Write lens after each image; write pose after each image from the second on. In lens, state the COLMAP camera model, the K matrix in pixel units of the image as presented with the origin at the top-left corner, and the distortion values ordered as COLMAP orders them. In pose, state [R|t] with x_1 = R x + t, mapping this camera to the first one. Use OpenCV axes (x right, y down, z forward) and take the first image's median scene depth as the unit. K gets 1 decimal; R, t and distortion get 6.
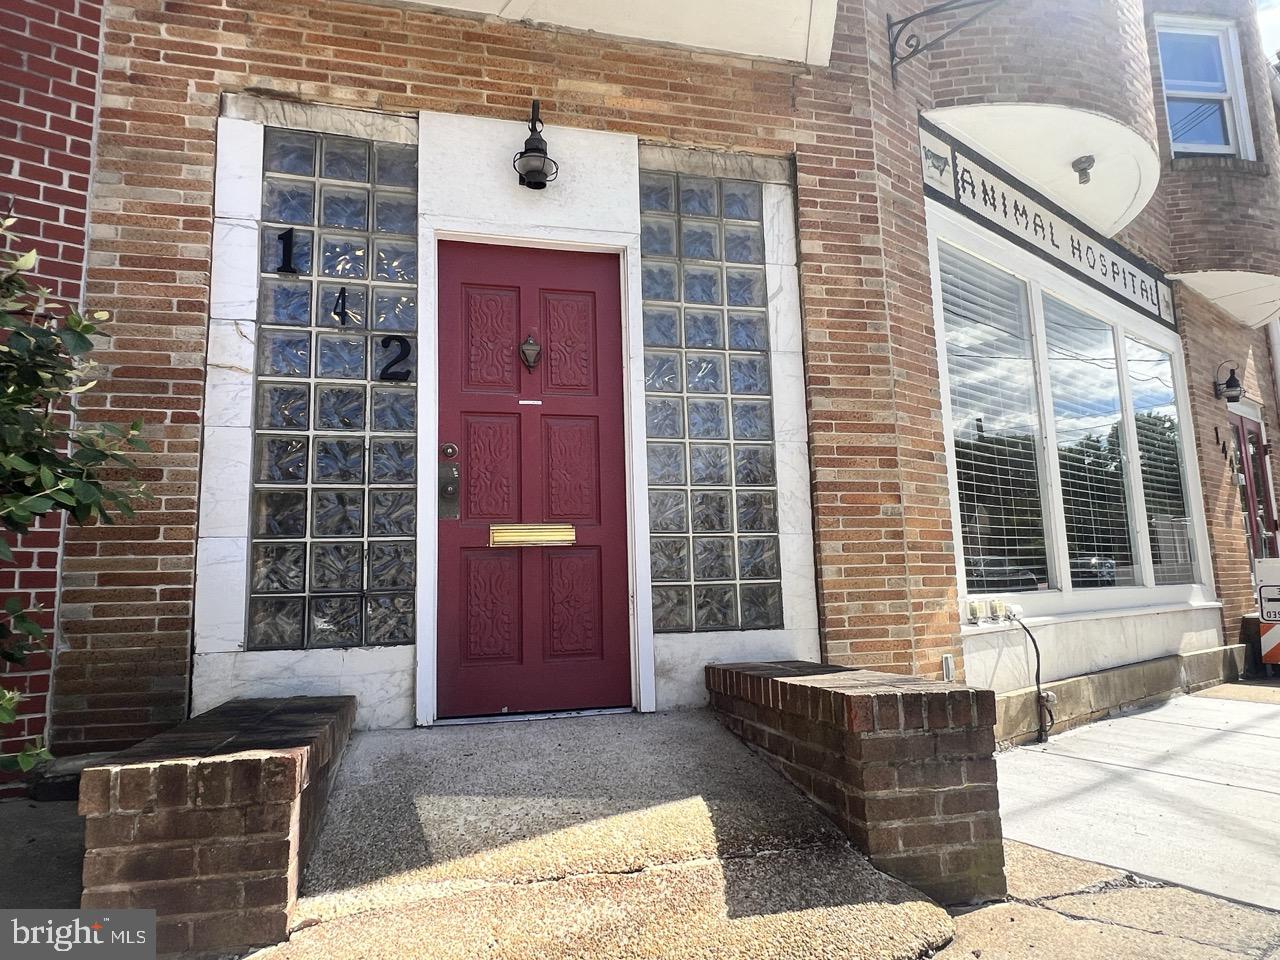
lens RADIAL K [[758.4, 0, 636.3], [0, 758.4, 480.7], [0, 0, 1]] dist [-0.003344, 0.000085]
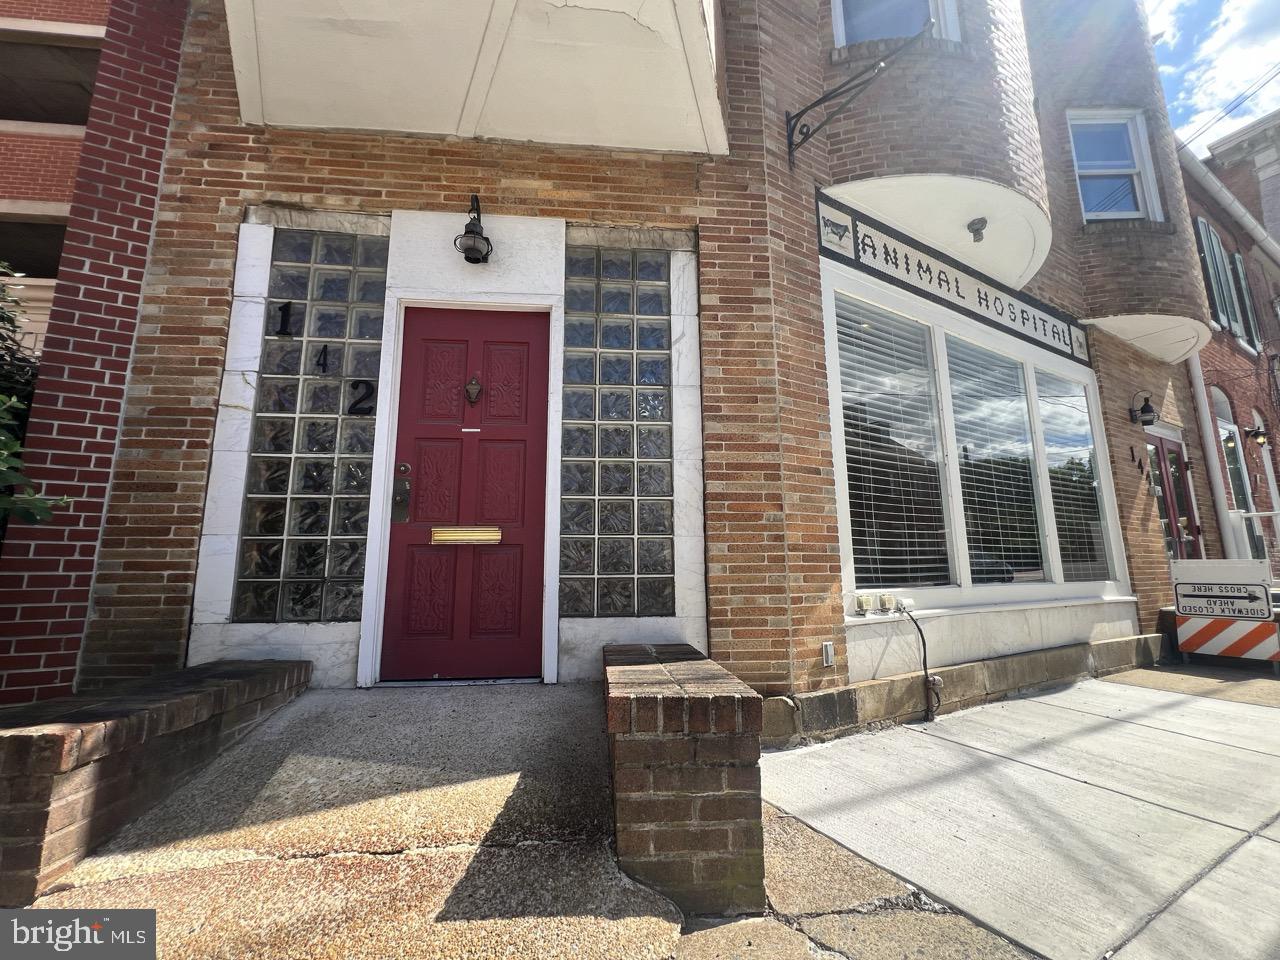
lens RADIAL K [[524.1, 0, 643.7], [0, 524.1, 477.6], [0, 0, 1]] dist [-0.003054, 0.000851]
pose [[0.989547, -0.004618, -0.144135, 0.268432], [0.000382, 0.999568, -0.029401, 0.001913], [0.144208, 0.029038, 0.989121, 0.175175]]
